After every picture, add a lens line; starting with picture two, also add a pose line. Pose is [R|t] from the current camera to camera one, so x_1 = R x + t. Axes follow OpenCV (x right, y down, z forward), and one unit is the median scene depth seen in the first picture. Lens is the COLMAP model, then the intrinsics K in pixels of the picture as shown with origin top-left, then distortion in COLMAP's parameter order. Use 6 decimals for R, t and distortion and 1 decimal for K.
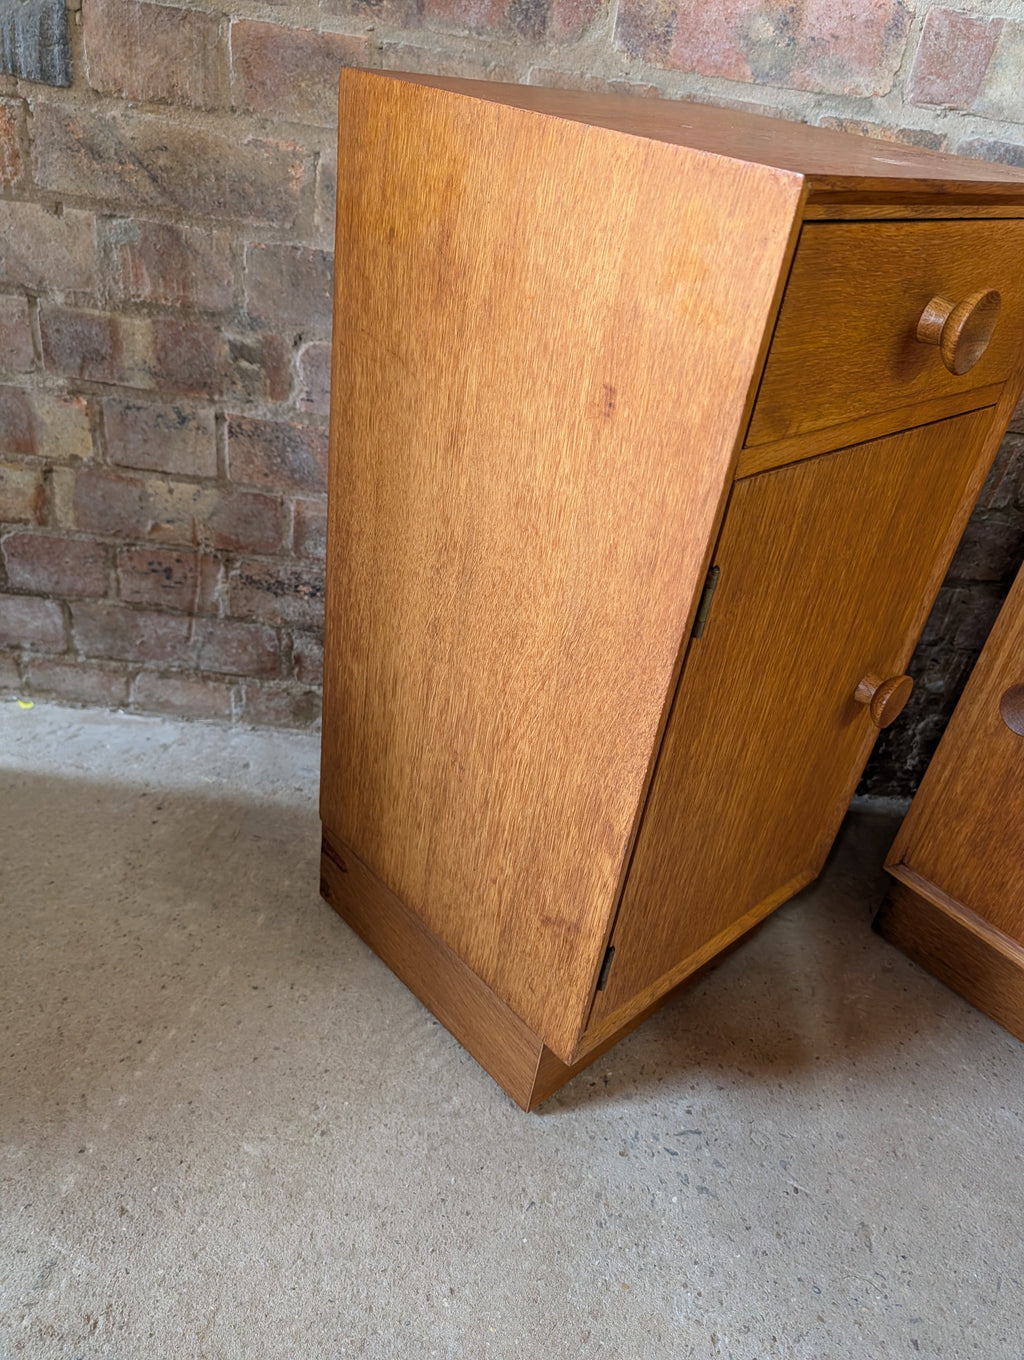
lens RADIAL K [[1000.0, 0, 516.8], [0, 1000.0, 694.6], [0, 0, 1]] dist [-0.000197, -0.004033]
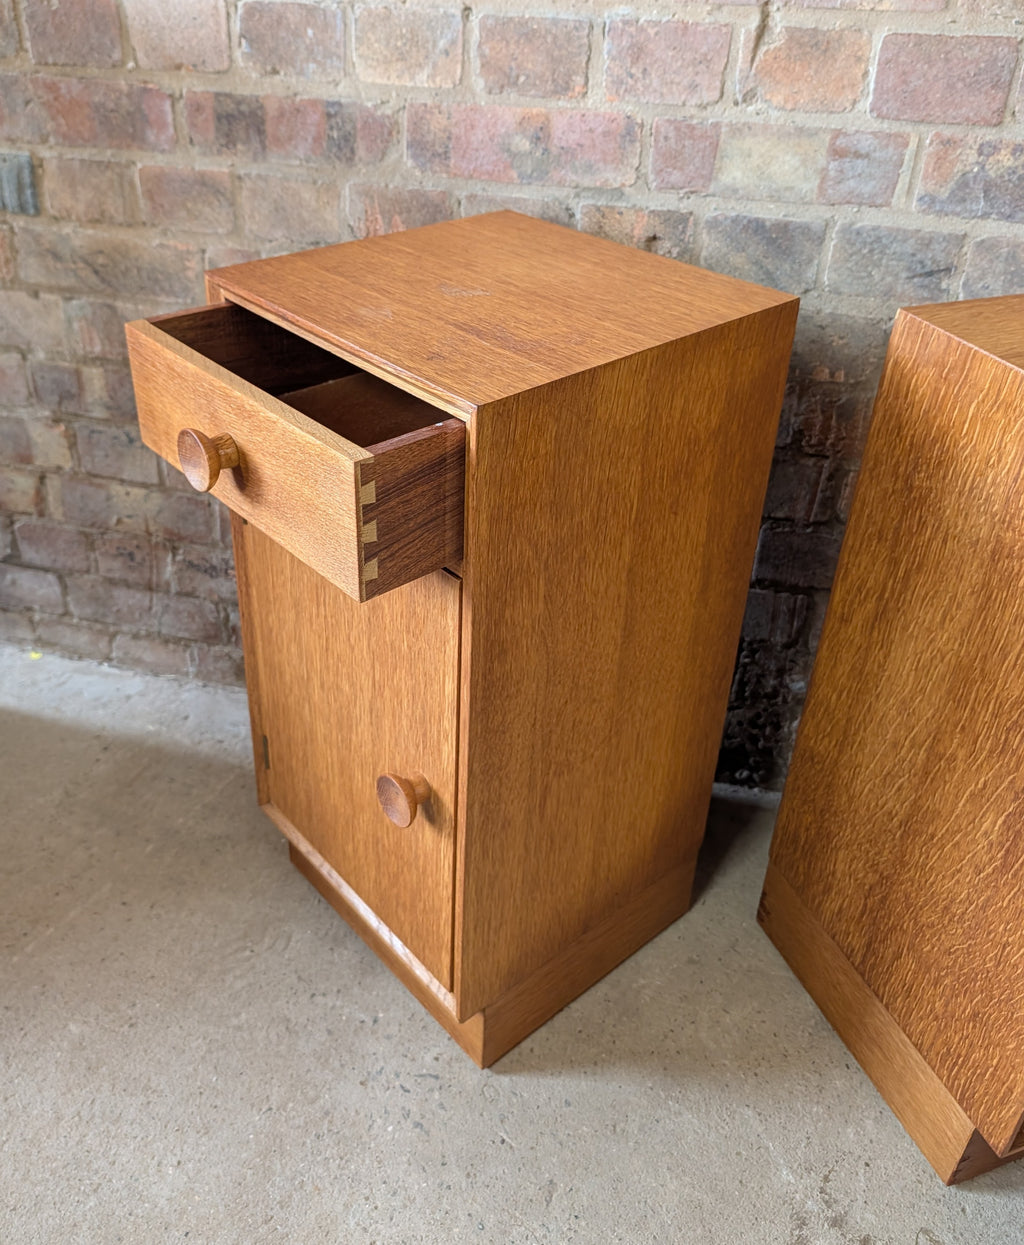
lens RADIAL K [[1095.2, 0, 446.4], [0, 1095.2, 527.6], [0, 0, 1]] dist [-0.006682, 0.003903]
pose [[0.960927, 0.023287, -0.275821, 0.466406], [-0.047544, 0.995531, -0.081588, -0.076605], [0.272689, 0.091514, 0.957740, -0.223671]]
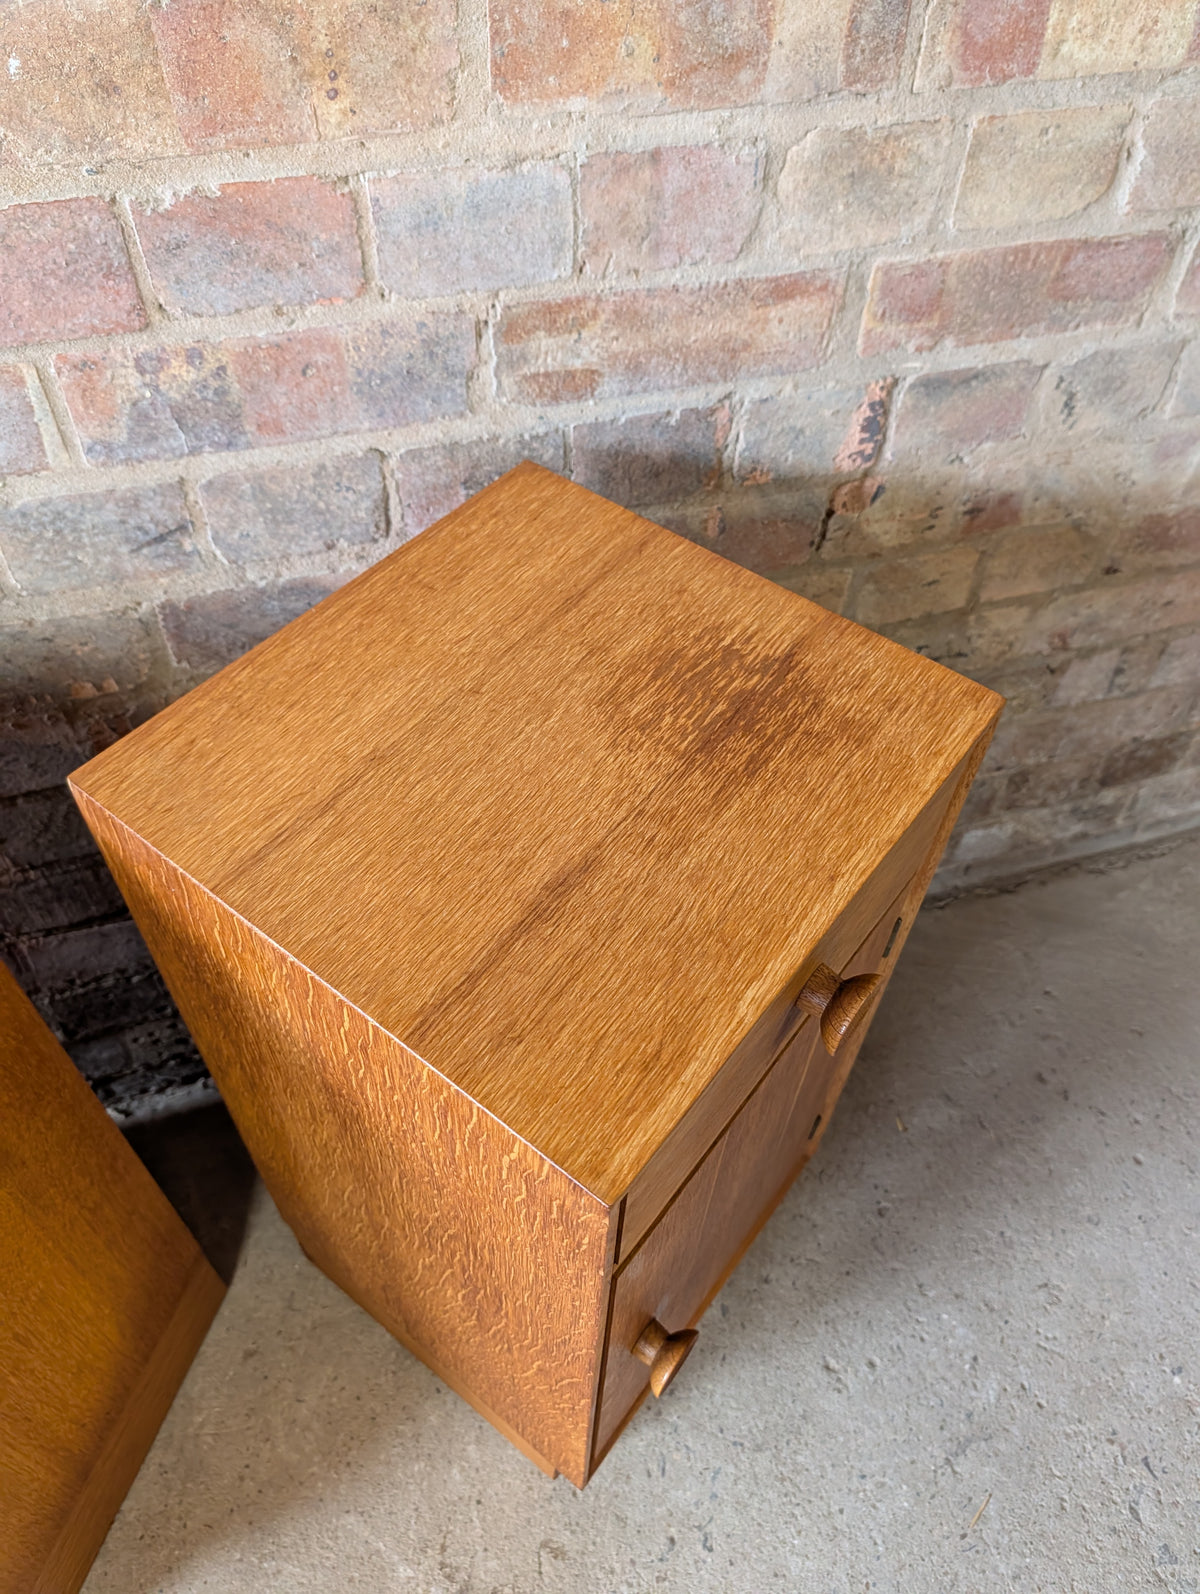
lens RADIAL K [[1172.1, 0, 613.4], [0, 1172.1, 790.9], [0, 0, 1]] dist [-0.000197, -0.004033]
pose [[0.940304, -0.313147, 0.133296, 0.752754], [0.260927, 0.914774, 0.308392, -0.452737], [-0.218508, -0.255201, 0.941874, 0.087371]]
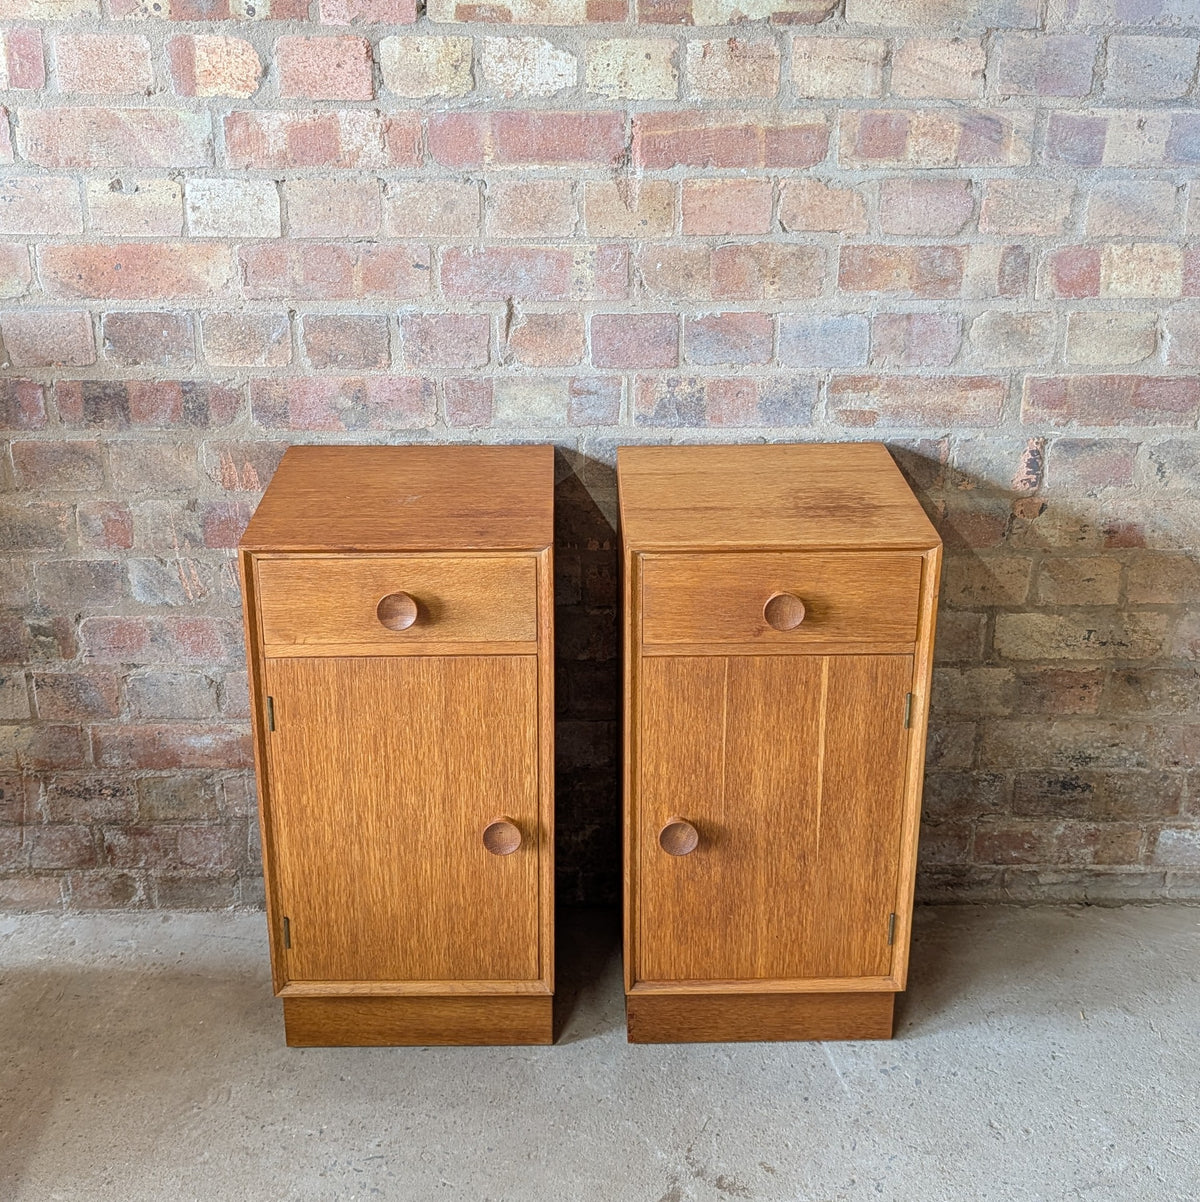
lens RADIAL K [[1539.6, 0, 575.8], [0, 1539.6, 497.7], [0, 0, 1]] dist [0.017637, 0.000000]
pose [[0.990254, -0.138687, -0.012805, 0.537891], [0.131974, 0.963737, -0.231936, 0.079960], [0.044508, 0.227986, 0.972647, -1.143468]]
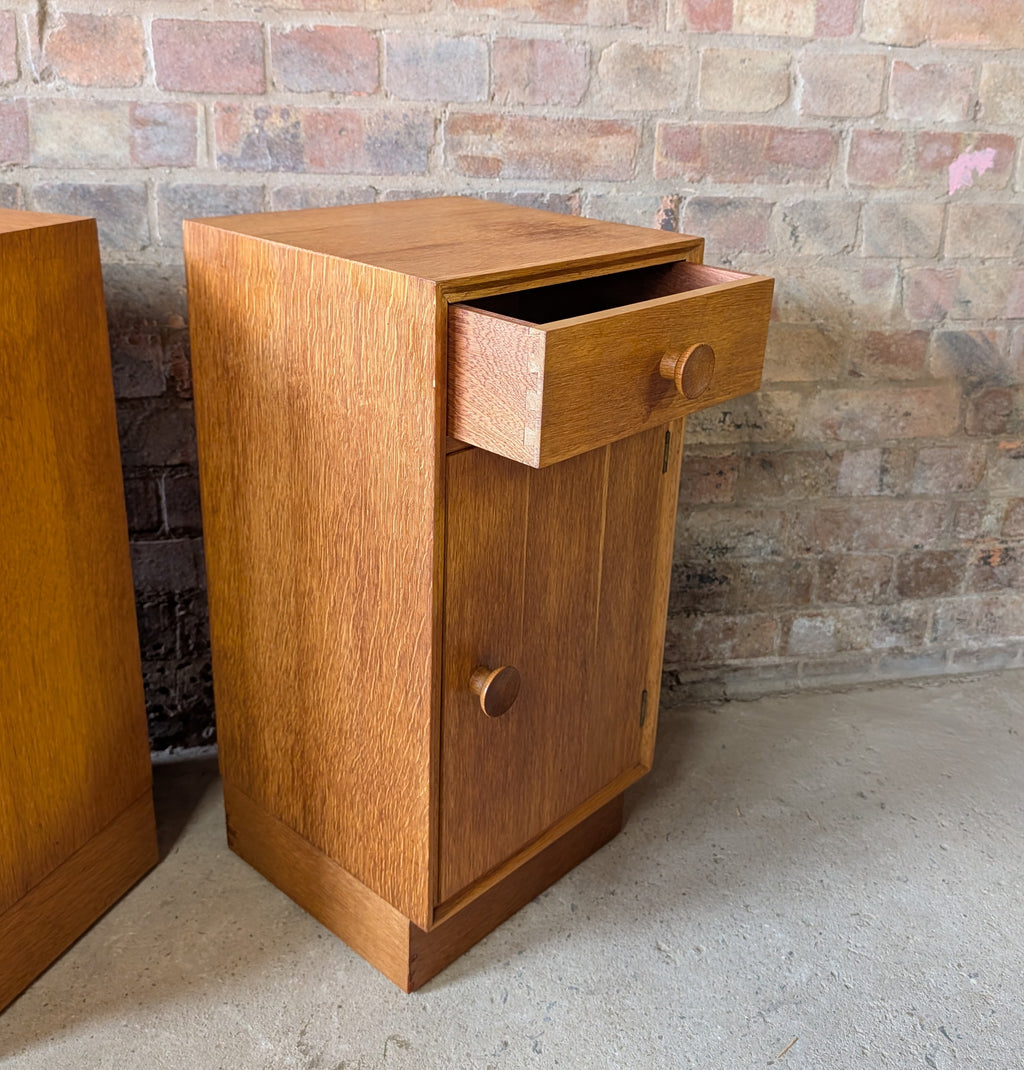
lens RADIAL K [[1102.6, 0, 547.1], [0, 1102.6, 470.8], [0, 0, 1]] dist [0.001487, 0.000000]
pose [[0.960990, -0.175804, 0.213523, 0.637983], [0.217547, 0.957178, -0.191005, 0.162751], [-0.170800, 0.230005, 0.958084, -0.299993]]
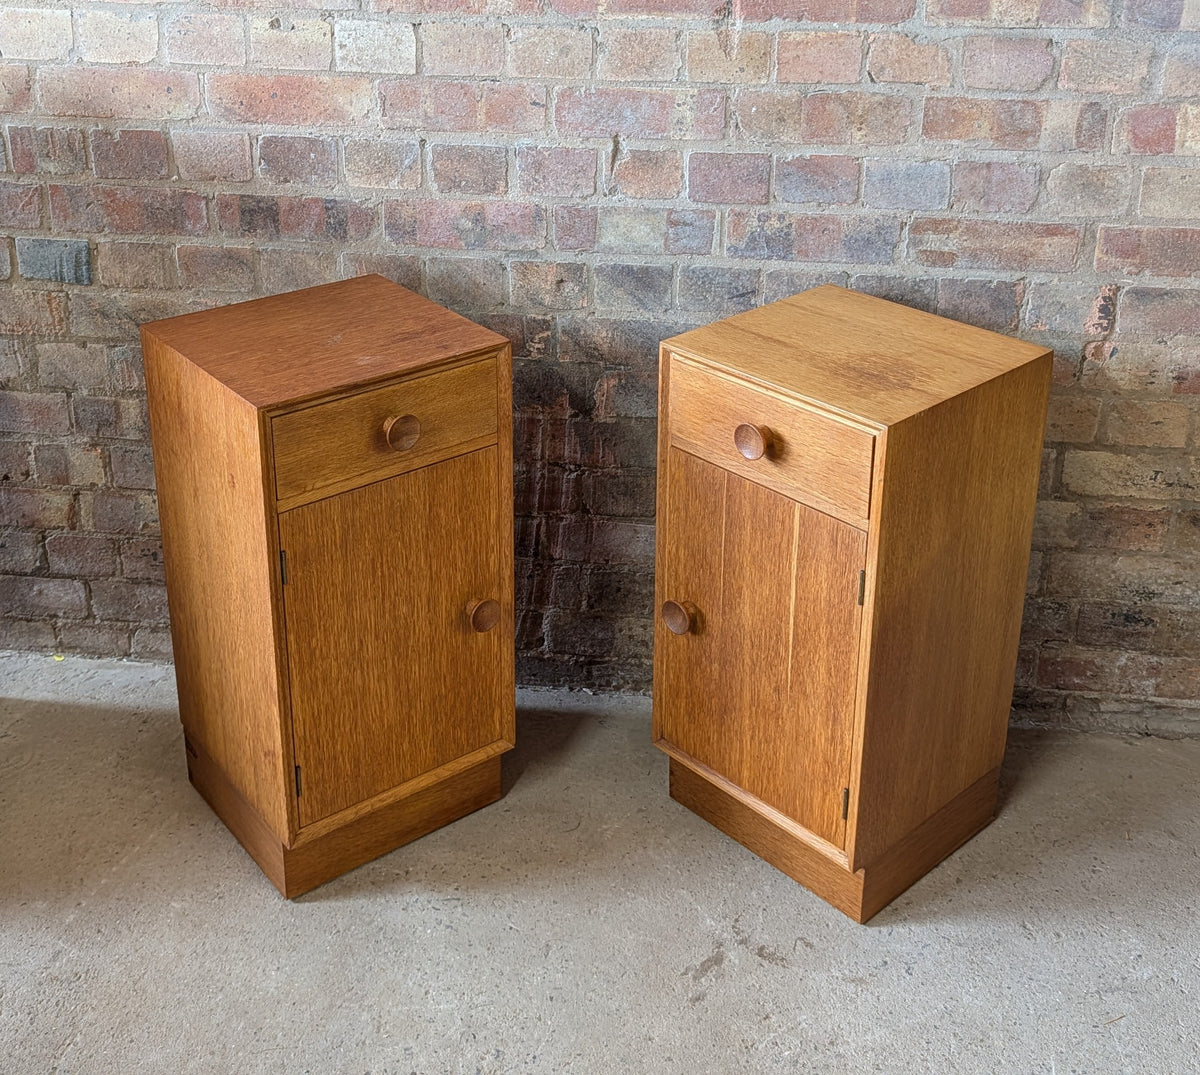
lens RADIAL K [[1480.4, 0, 561.3], [0, 1480.4, 321.8], [0, 0, 1]] dist [0.015210, 0.000000]
pose [[0.987517, -0.088843, -0.130067, 0.640142], [0.054065, 0.966769, -0.249869, 0.140304], [0.147944, 0.239718, 0.959504, -1.245121]]
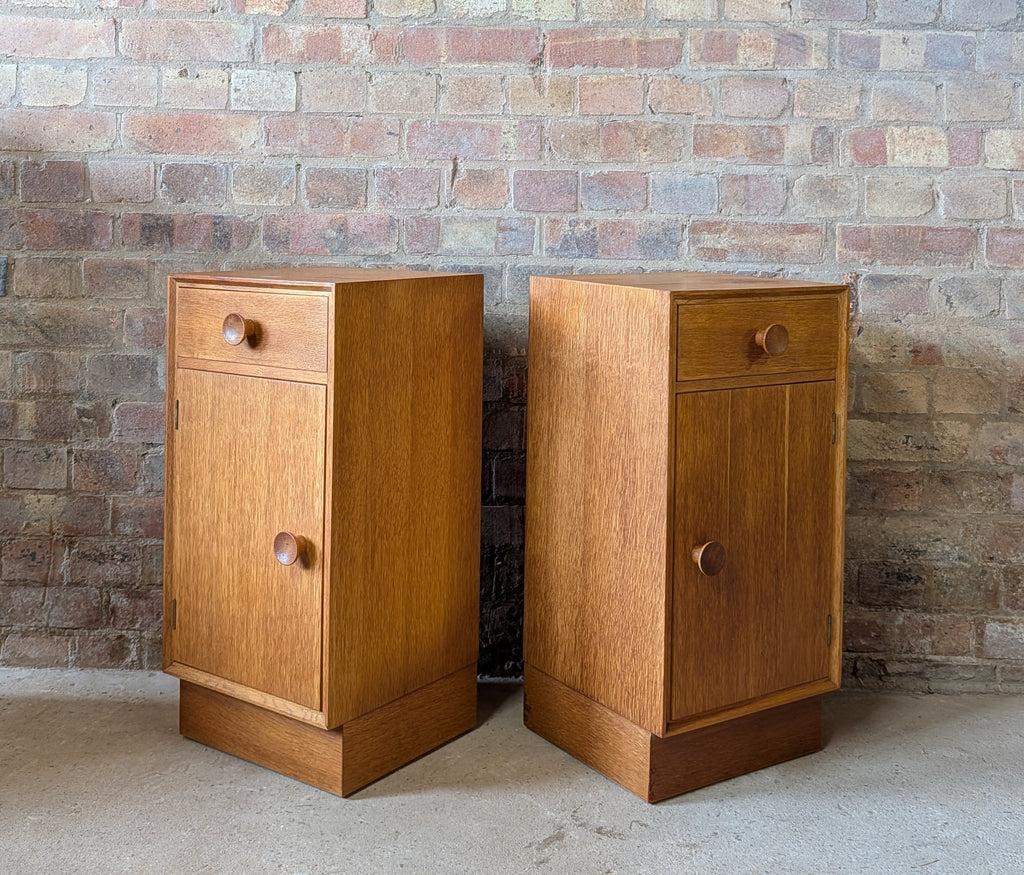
lens RADIAL K [[1268.7, 0, 495.2], [0, 1268.7, 224.9], [0, 0, 1]] dist [0.027554, 0.000000]
pose [[0.993105, -0.116851, -0.009412, 0.542665], [0.092102, 0.827392, -0.554021, 0.744557], [0.072525, 0.549334, 0.832449, -1.085395]]
